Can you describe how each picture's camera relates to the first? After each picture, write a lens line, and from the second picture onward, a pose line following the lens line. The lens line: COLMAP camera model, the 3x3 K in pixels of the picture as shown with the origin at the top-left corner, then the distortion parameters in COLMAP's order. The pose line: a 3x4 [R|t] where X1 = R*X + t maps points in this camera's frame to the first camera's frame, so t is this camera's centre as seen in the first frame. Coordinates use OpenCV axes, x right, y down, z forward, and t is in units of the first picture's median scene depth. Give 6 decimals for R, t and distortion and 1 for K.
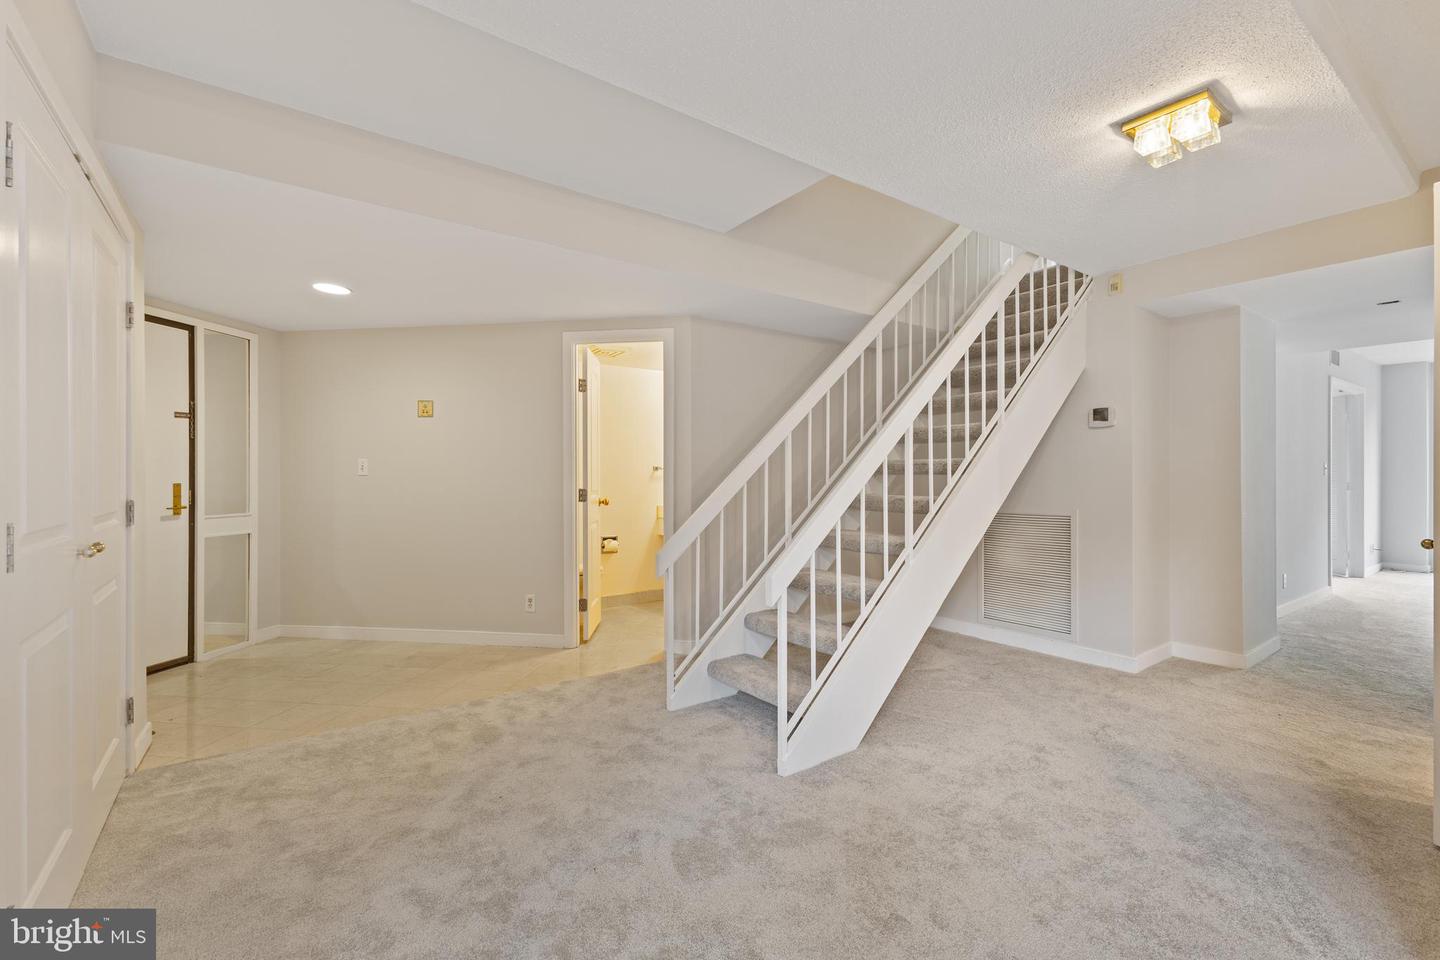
lens RADIAL K [[630.3, 0, 720.5], [0, 630.3, 474.6], [0, 0, 1]] dist [0.022023, -0.003025]
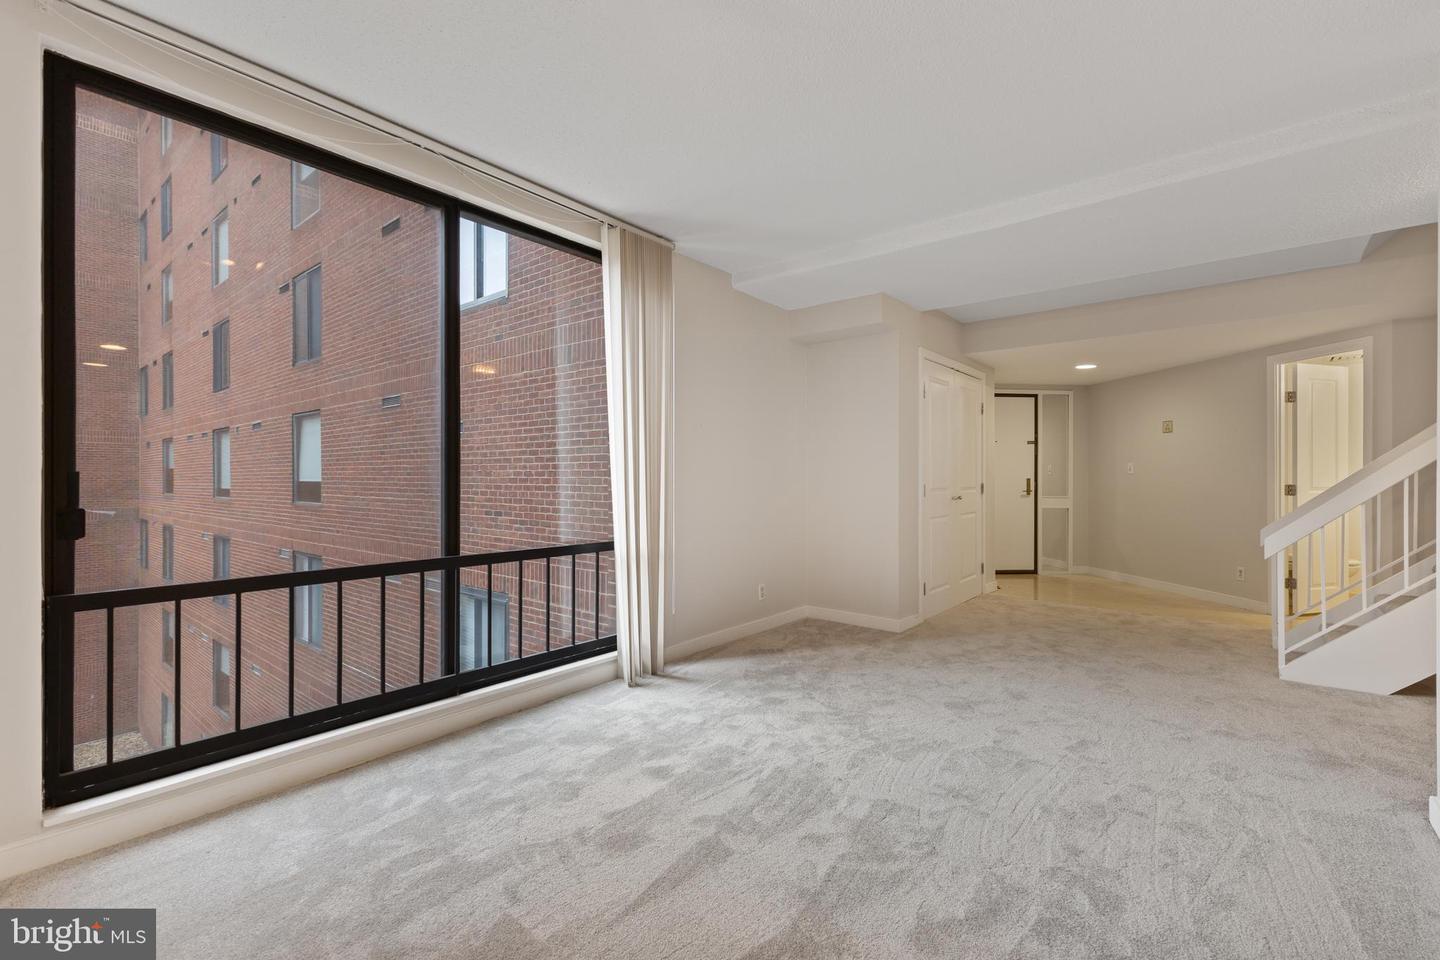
lens RADIAL K [[630.3, 0, 715.4], [0, 630.3, 476.5], [0, 0, 1]] dist [0.022023, -0.003025]
pose [[0.250126, -0.001185, -0.968212, 0.743814], [-0.002573, 0.999995, -0.001889, 0.013838], [0.968210, 0.002963, 0.250122, -0.378174]]
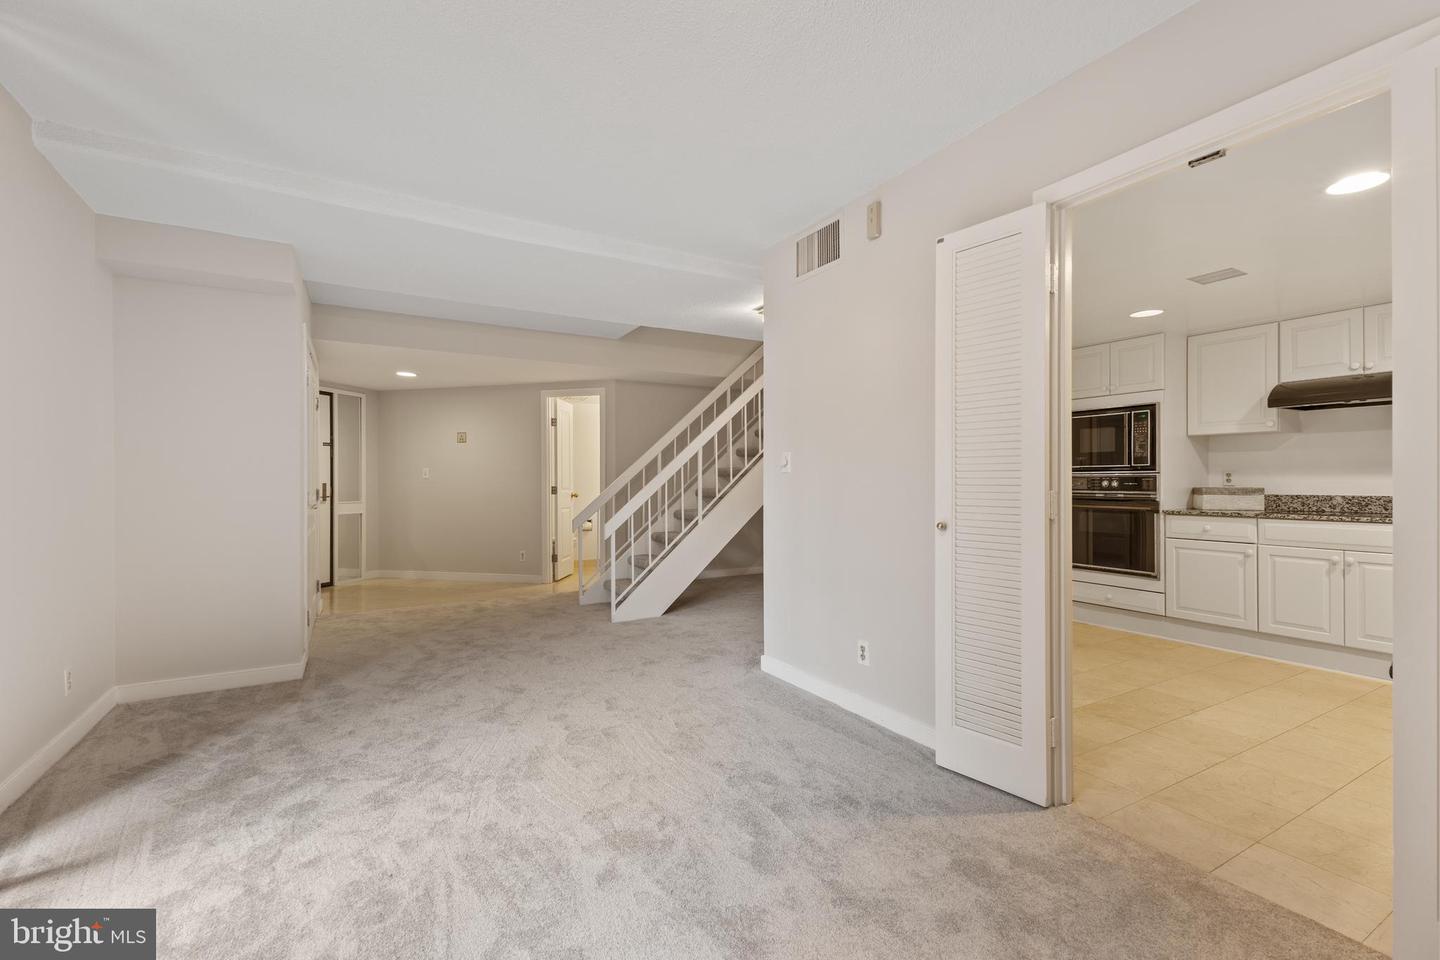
lens RADIAL K [[630.3, 0, 721.8], [0, 630.3, 478.3], [0, 0, 1]] dist [0.022023, -0.003025]
pose [[0.995297, -0.004986, -0.096742, 0.404795], [0.004669, 0.999983, -0.003511, 0.011272], [0.096758, 0.003043, 0.995303, -0.629386]]
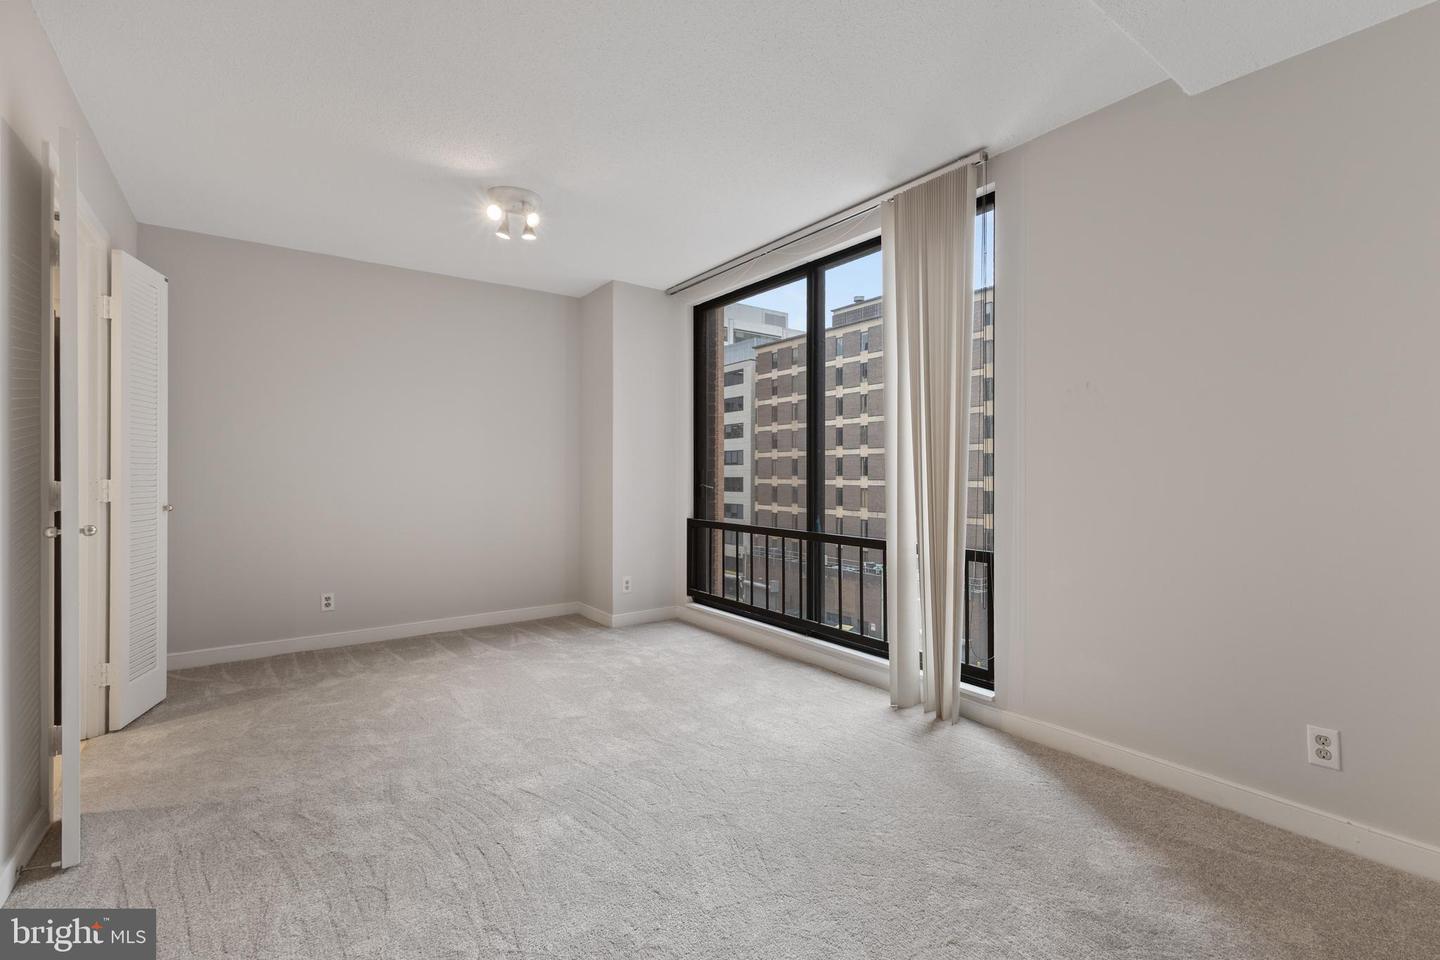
lens RADIAL K [[630.3, 0, 724.3], [0, 630.3, 475.0], [0, 0, 1]] dist [0.022023, -0.003025]
pose [[-0.999952, -0.001339, -0.009704, 0.092370], [-0.001377, 0.999992, 0.003866, 0.015271], [0.009698, 0.003879, -0.999945, 0.492883]]
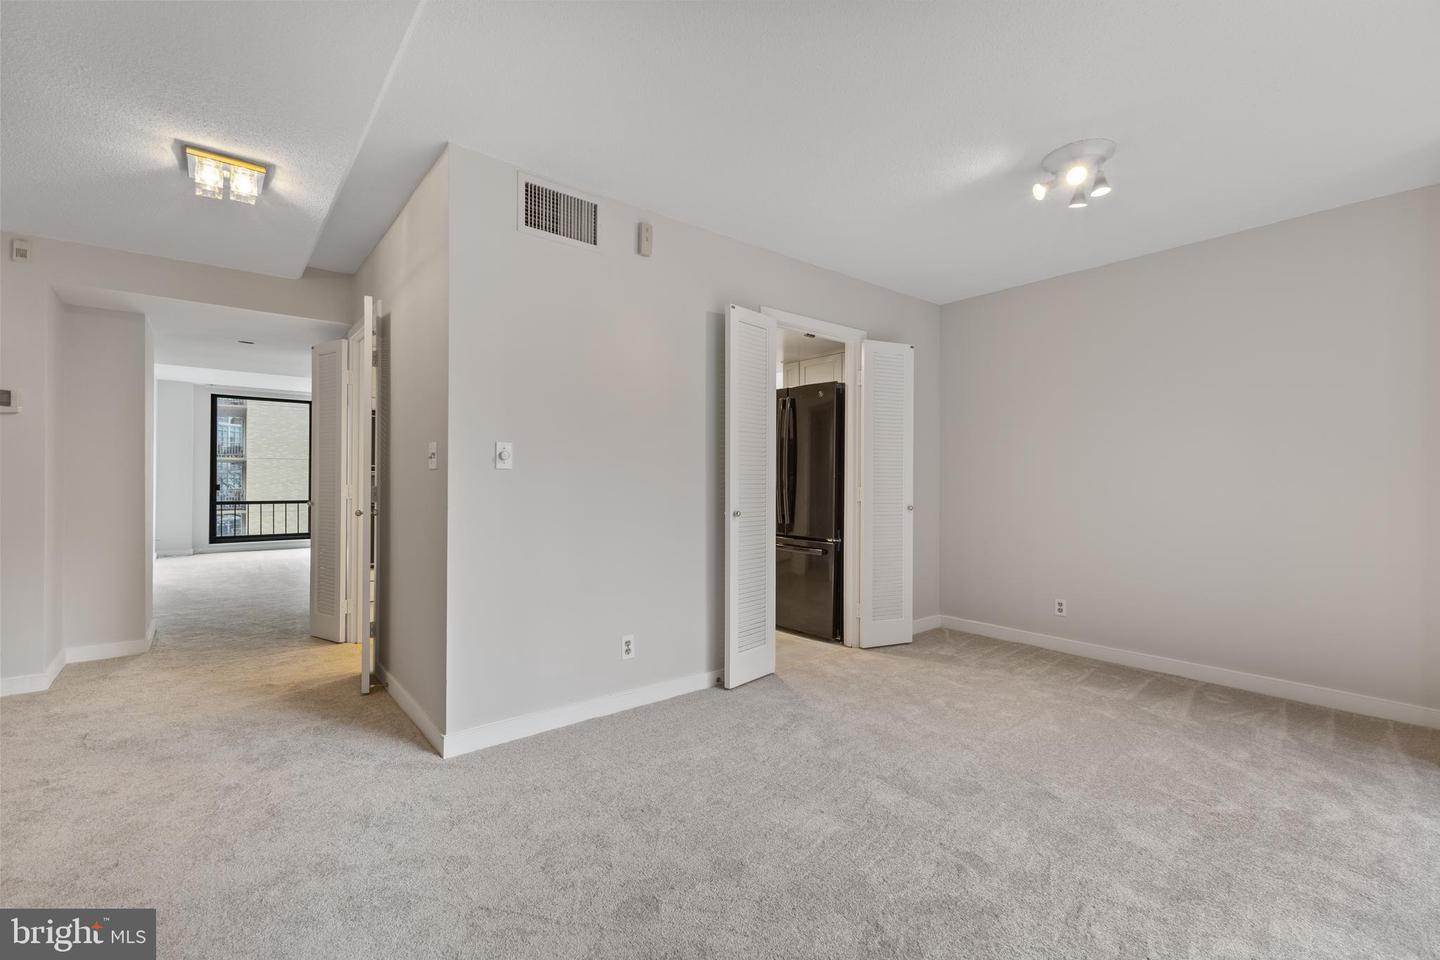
lens RADIAL K [[630.3, 0, 738.4], [0, 630.3, 476.8], [0, 0, 1]] dist [0.022023, -0.003025]
pose [[-0.076496, 0.005402, 0.997055, -0.310209], [-0.002504, 0.999981, -0.005610, 0.011720], [-0.997067, -0.002926, -0.076481, 0.083463]]
